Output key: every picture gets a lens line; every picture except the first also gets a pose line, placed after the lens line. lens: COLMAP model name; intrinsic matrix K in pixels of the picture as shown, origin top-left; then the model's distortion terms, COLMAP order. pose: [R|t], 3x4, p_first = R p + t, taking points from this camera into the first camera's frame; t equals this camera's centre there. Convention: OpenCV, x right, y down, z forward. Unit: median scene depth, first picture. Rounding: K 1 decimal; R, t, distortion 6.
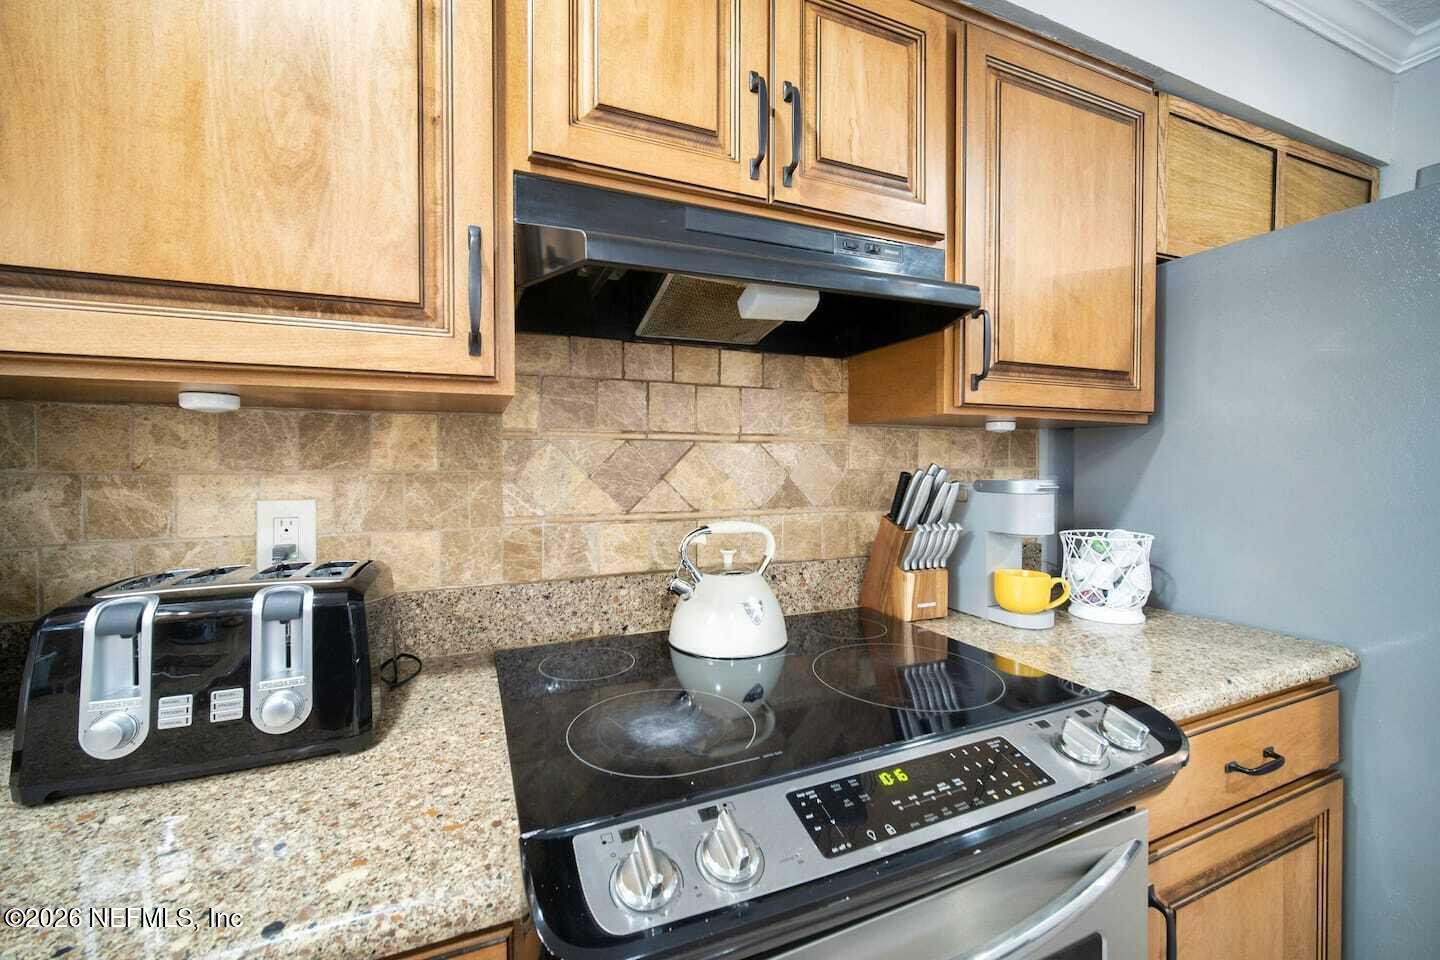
lens RADIAL K [[576.5, 0, 720.8], [0, 576.5, 468.2], [0, 0, 1]] dist [-0.008461, 0.000112]
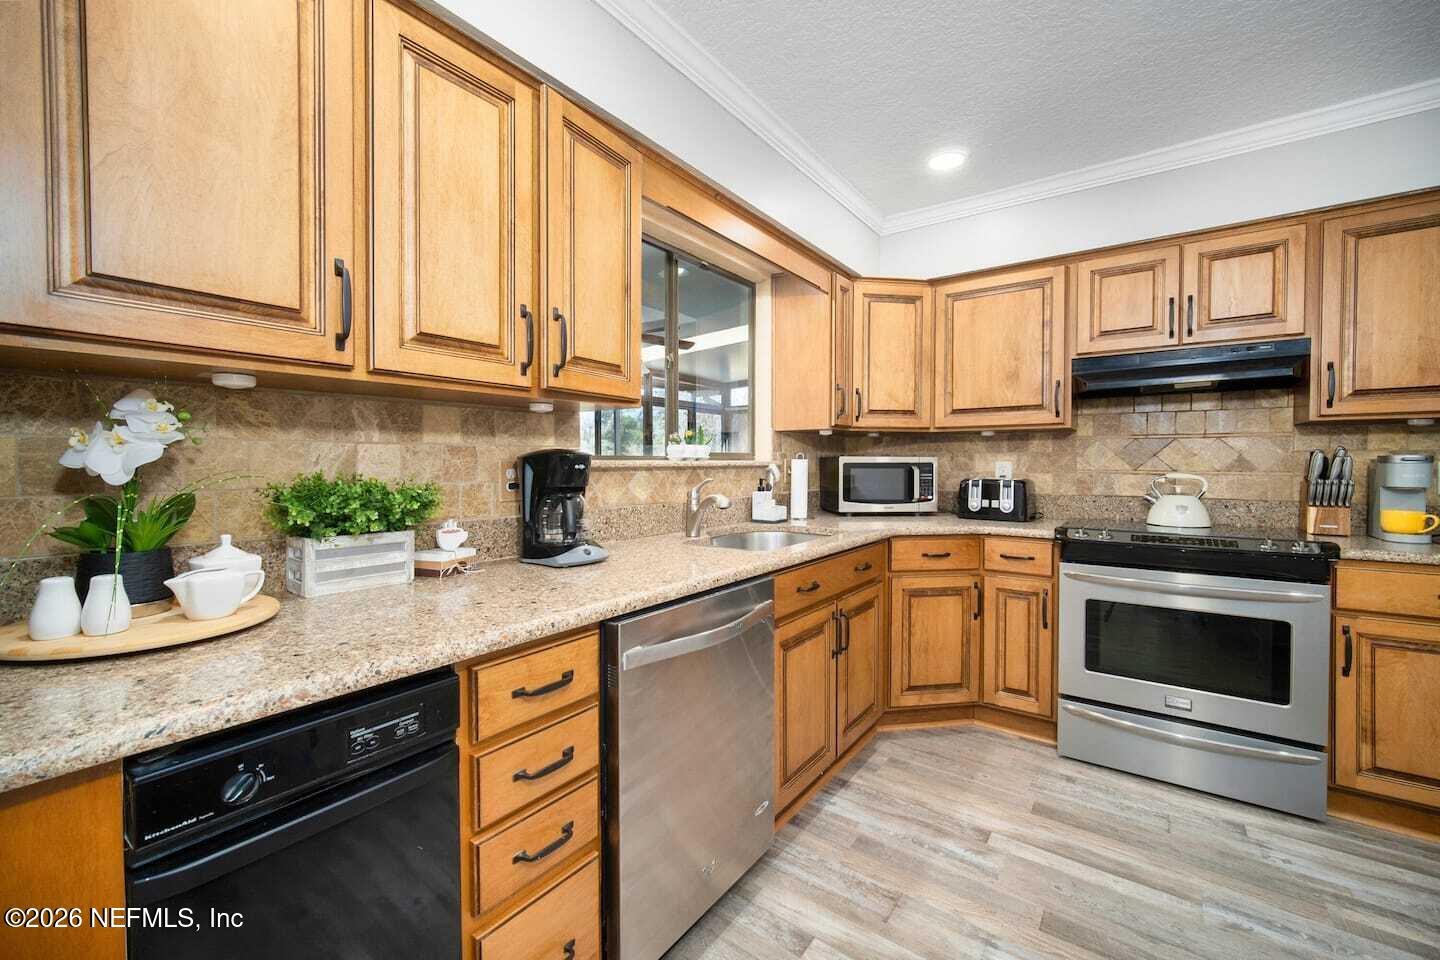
lens RADIAL K [[576.5, 0, 722.7], [0, 576.5, 471.3], [0, 0, 1]] dist [-0.008461, 0.000112]
pose [[0.506894, 0.015191, -0.861875, 1.140485], [-0.011810, 0.999873, 0.010677, 0.088331], [0.861928, 0.004766, 0.507009, -1.850998]]
